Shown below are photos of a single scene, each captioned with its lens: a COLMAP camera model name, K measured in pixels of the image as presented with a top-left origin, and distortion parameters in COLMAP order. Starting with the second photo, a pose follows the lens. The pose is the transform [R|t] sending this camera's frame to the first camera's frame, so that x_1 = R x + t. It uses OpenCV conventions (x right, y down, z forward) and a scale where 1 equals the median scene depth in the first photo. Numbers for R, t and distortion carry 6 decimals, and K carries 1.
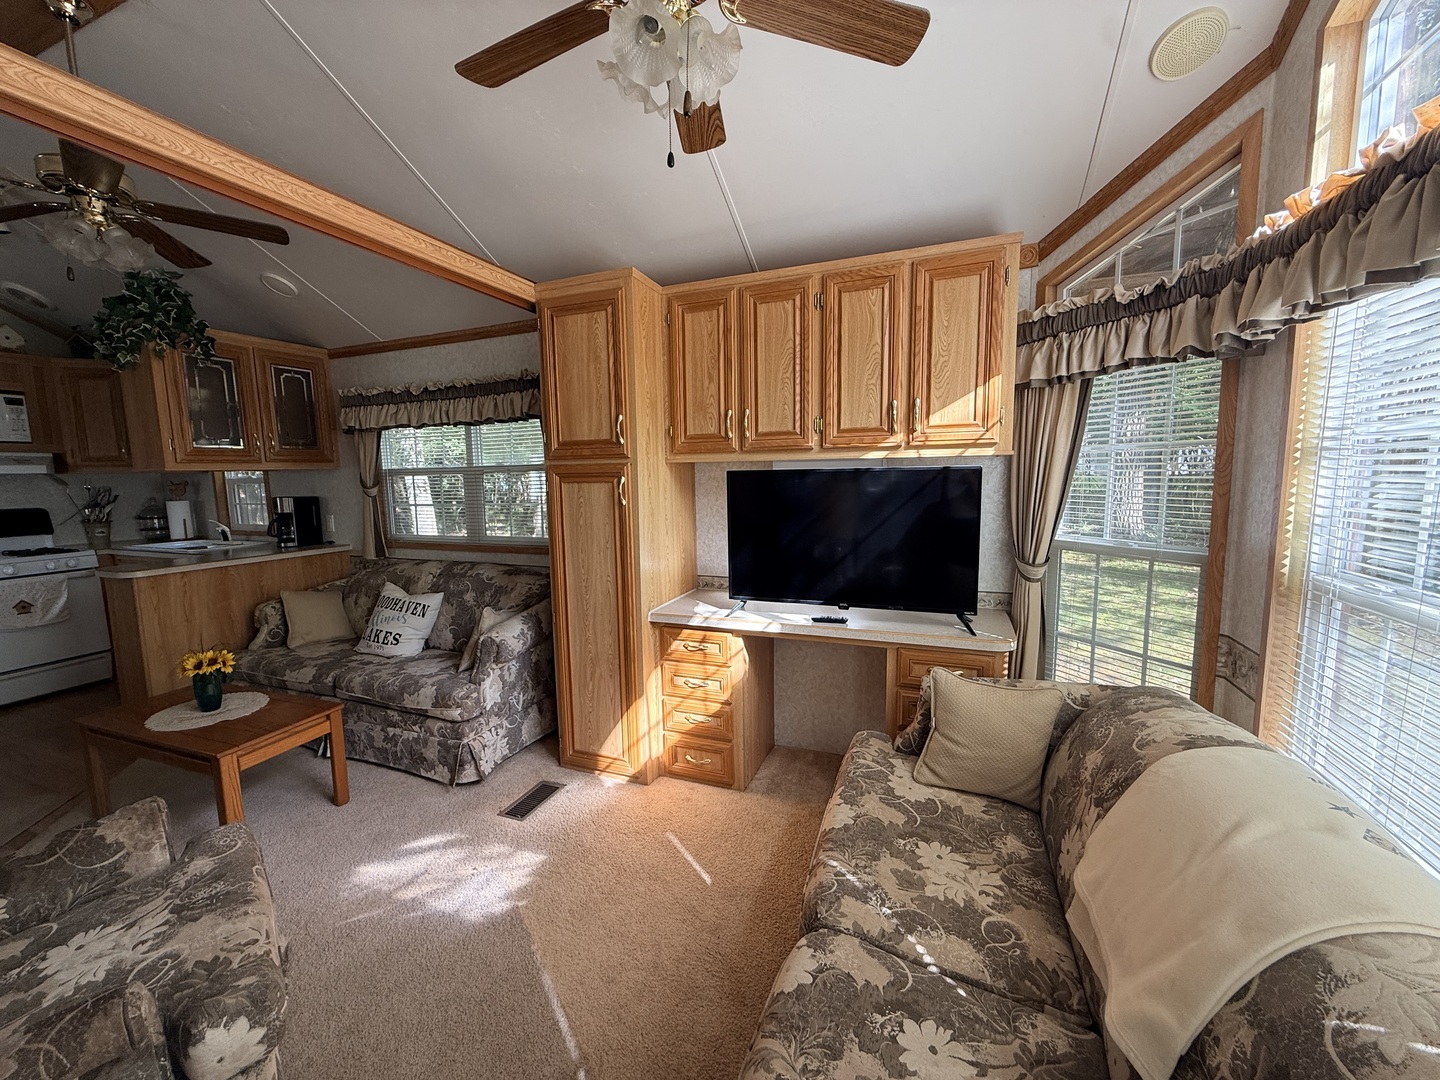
lens RADIAL K [[573.6, 0, 718.1], [0, 573.6, 541.7], [0, 0, 1]] dist [-0.000085, -0.000036]
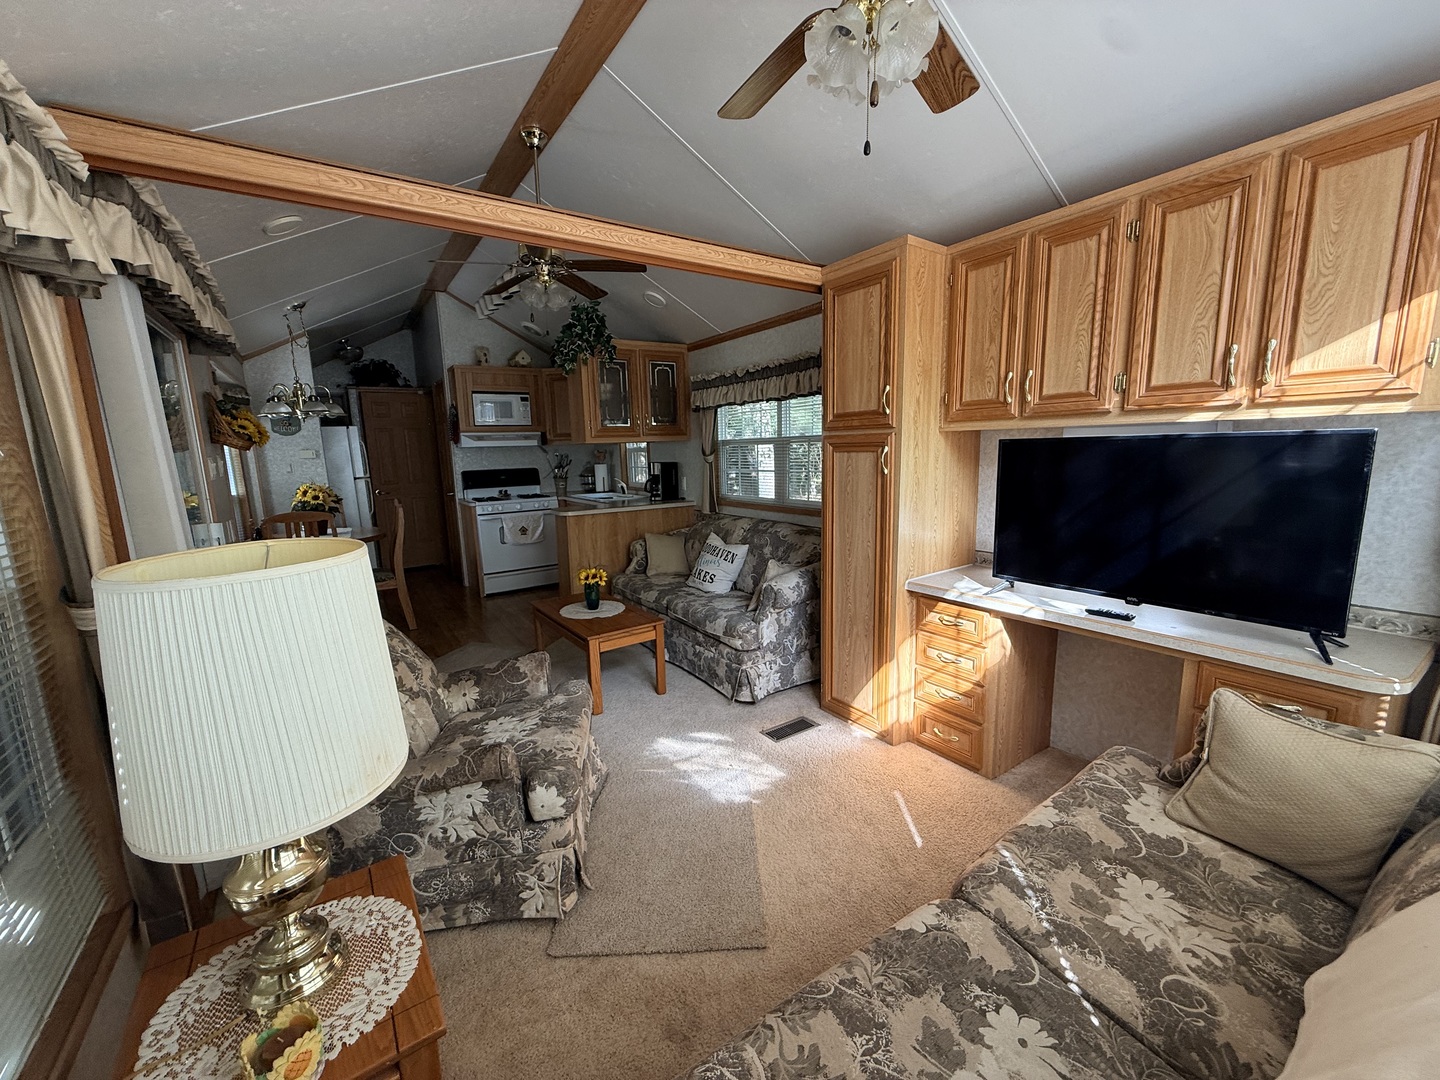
lens RADIAL K [[573.6, 0, 718.1], [0, 573.6, 541.4], [0, 0, 1]] dist [-0.000085, -0.000036]
pose [[0.829771, 0.086370, -0.551380, 0.170630], [-0.055702, 0.995836, 0.072166, -0.000662], [0.555317, -0.029168, 0.831127, -0.029336]]
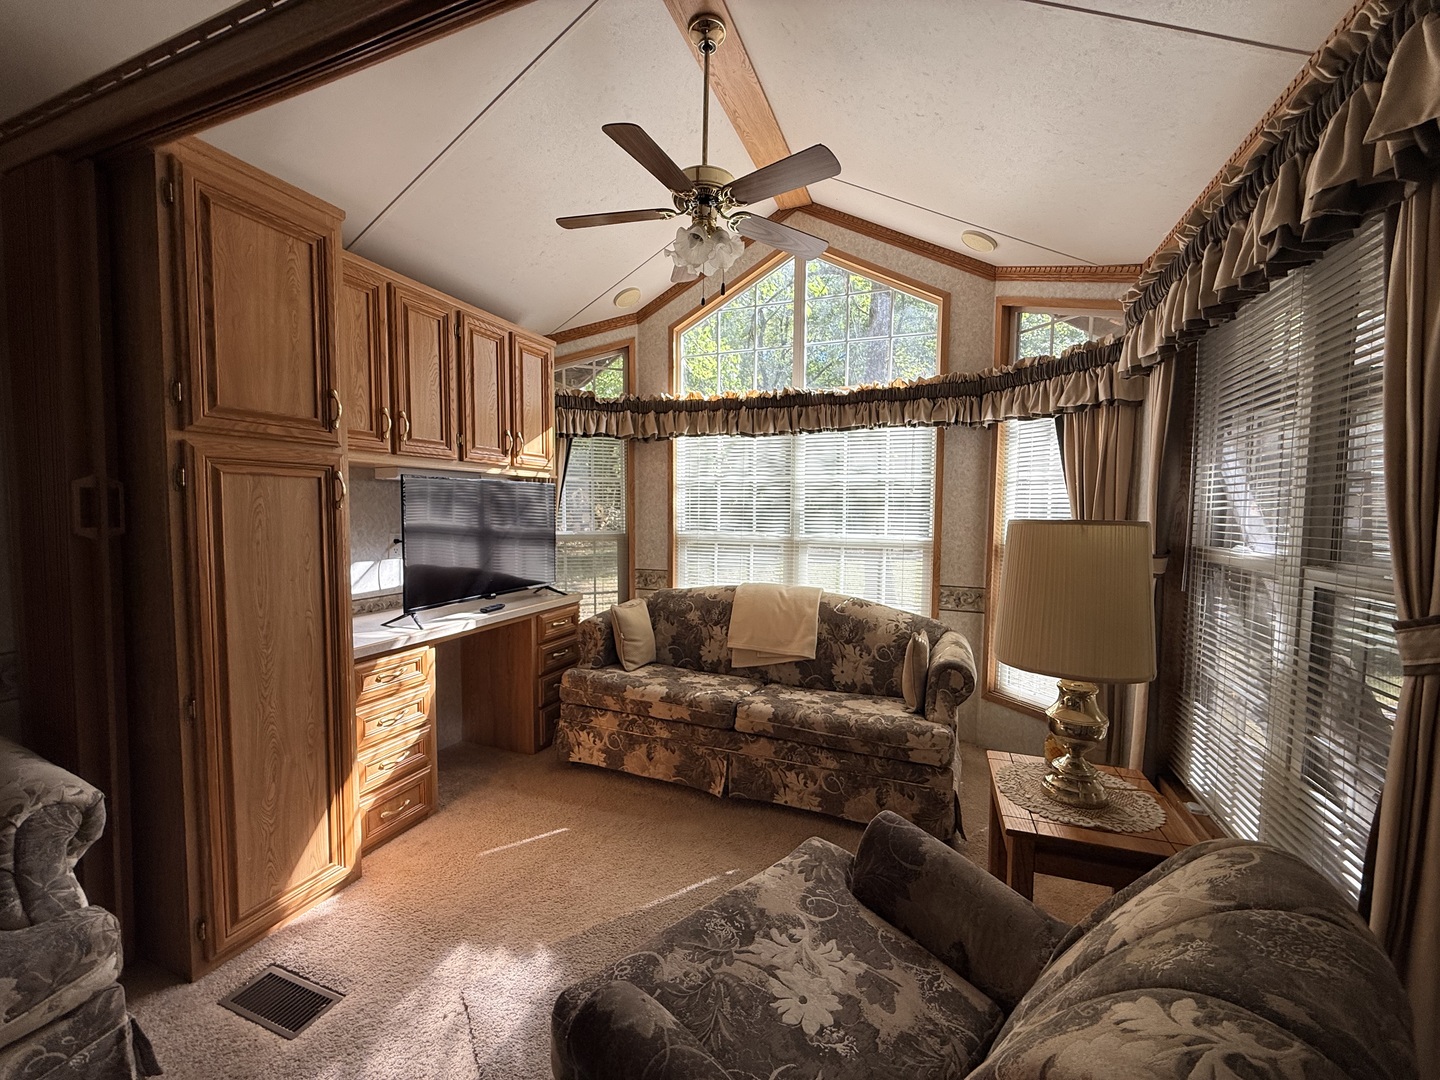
lens RADIAL K [[573.6, 0, 717.1], [0, 573.6, 543.9], [0, 0, 1]] dist [-0.000085, -0.000036]
pose [[-0.010646, -0.044618, 0.998947, -0.963186], [0.112430, 0.992616, 0.045534, 0.003418], [-0.993603, 0.112797, -0.005551, 0.532641]]
